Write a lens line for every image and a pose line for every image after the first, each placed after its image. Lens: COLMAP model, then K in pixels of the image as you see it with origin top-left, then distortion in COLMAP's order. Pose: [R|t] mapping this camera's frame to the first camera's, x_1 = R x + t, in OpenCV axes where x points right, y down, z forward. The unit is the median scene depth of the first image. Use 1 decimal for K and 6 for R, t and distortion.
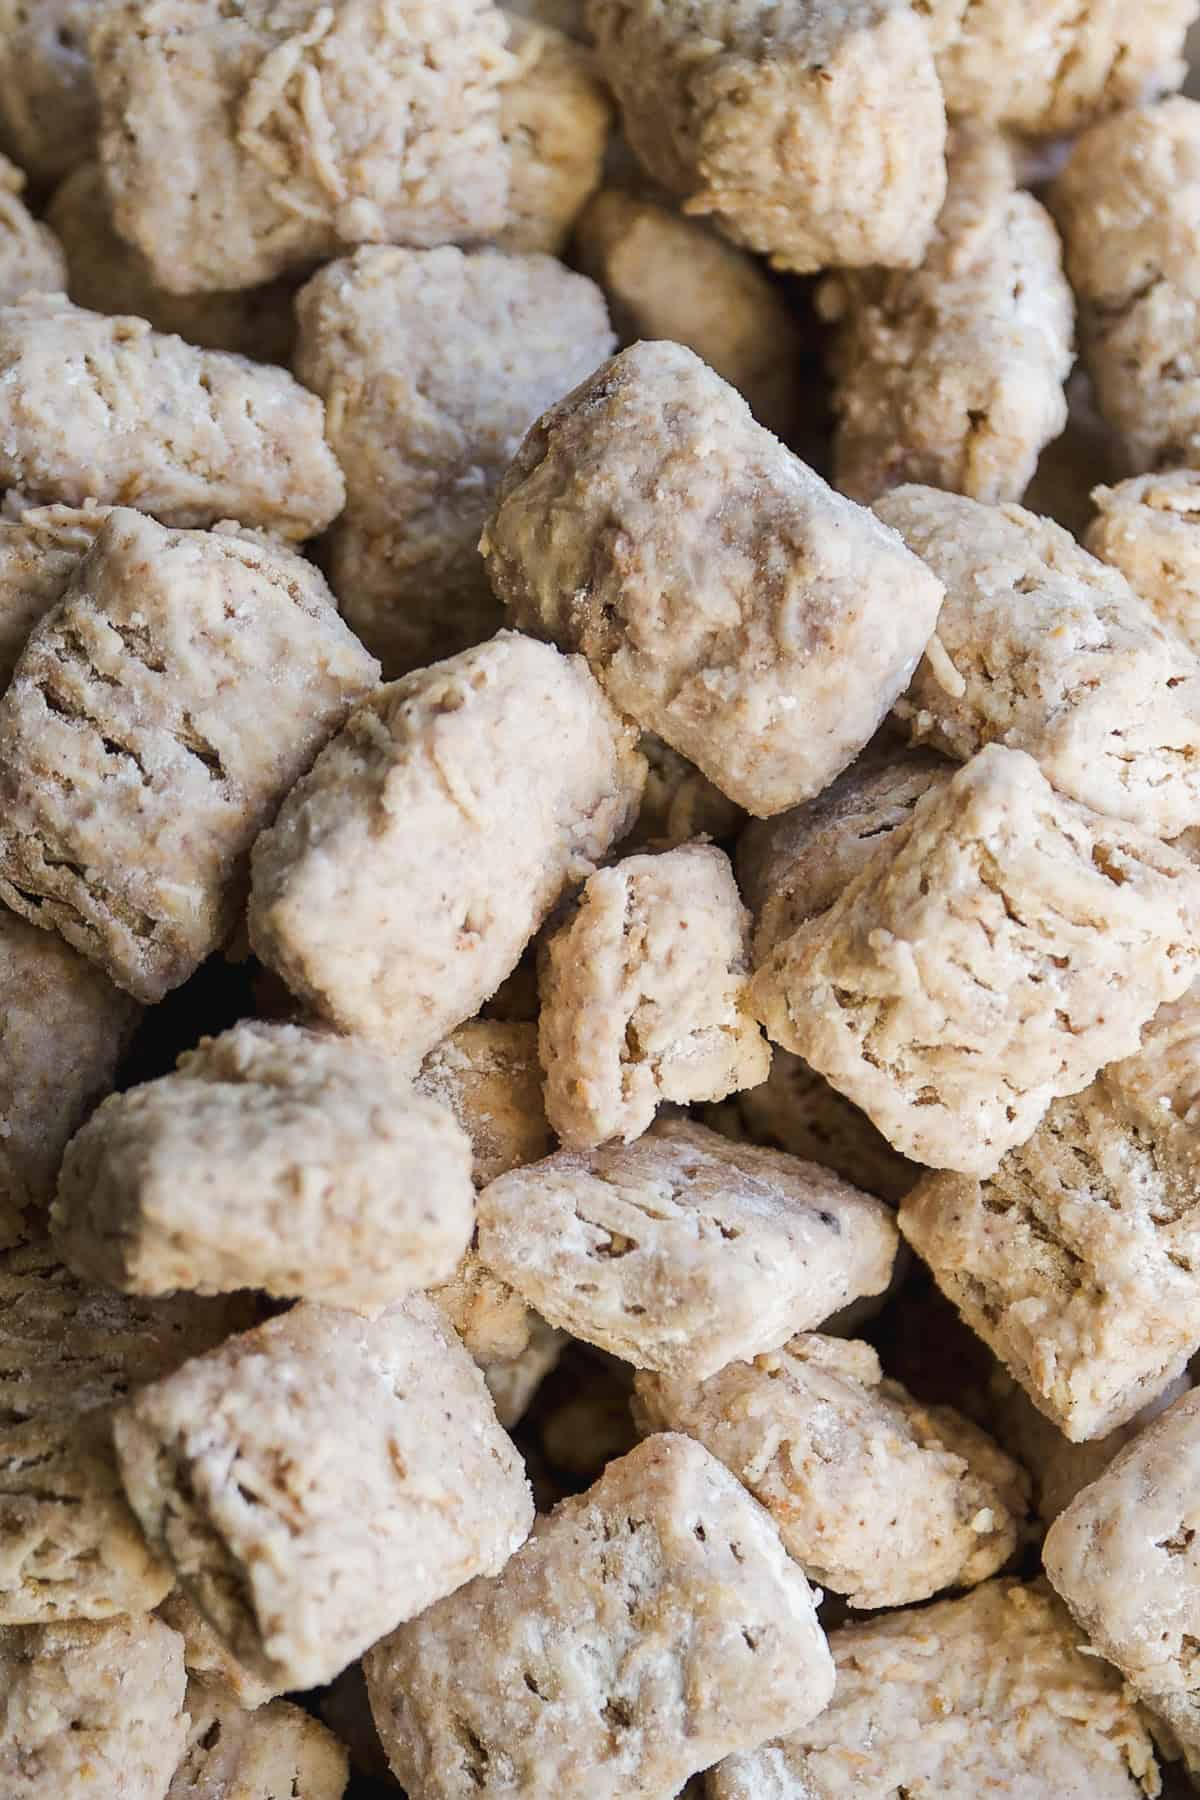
lens RADIAL K [[6569.8, 0, 600.0], [0, 6569.8, 900.0], [0, 0, 1]] dist [-0.102856, -1.974908]
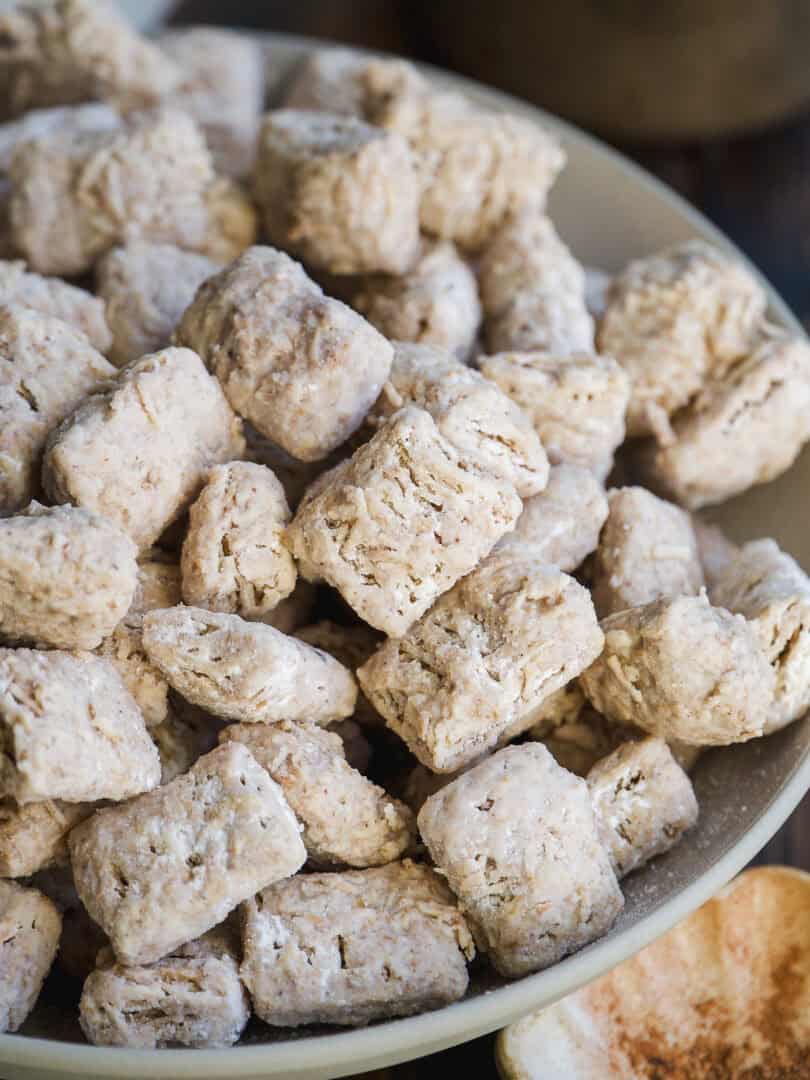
lens RADIAL K [[4638.0, 0, 405.0], [0, 4638.0, 540.0], [0, 0, 1]] dist [-1.189902, -1.903180]
pose [[0.998323, 0.053165, -0.022890, 0.092066], [-0.057830, 0.933094, -0.354953, 0.519513], [0.002487, 0.355681, 0.934604, -0.326292]]
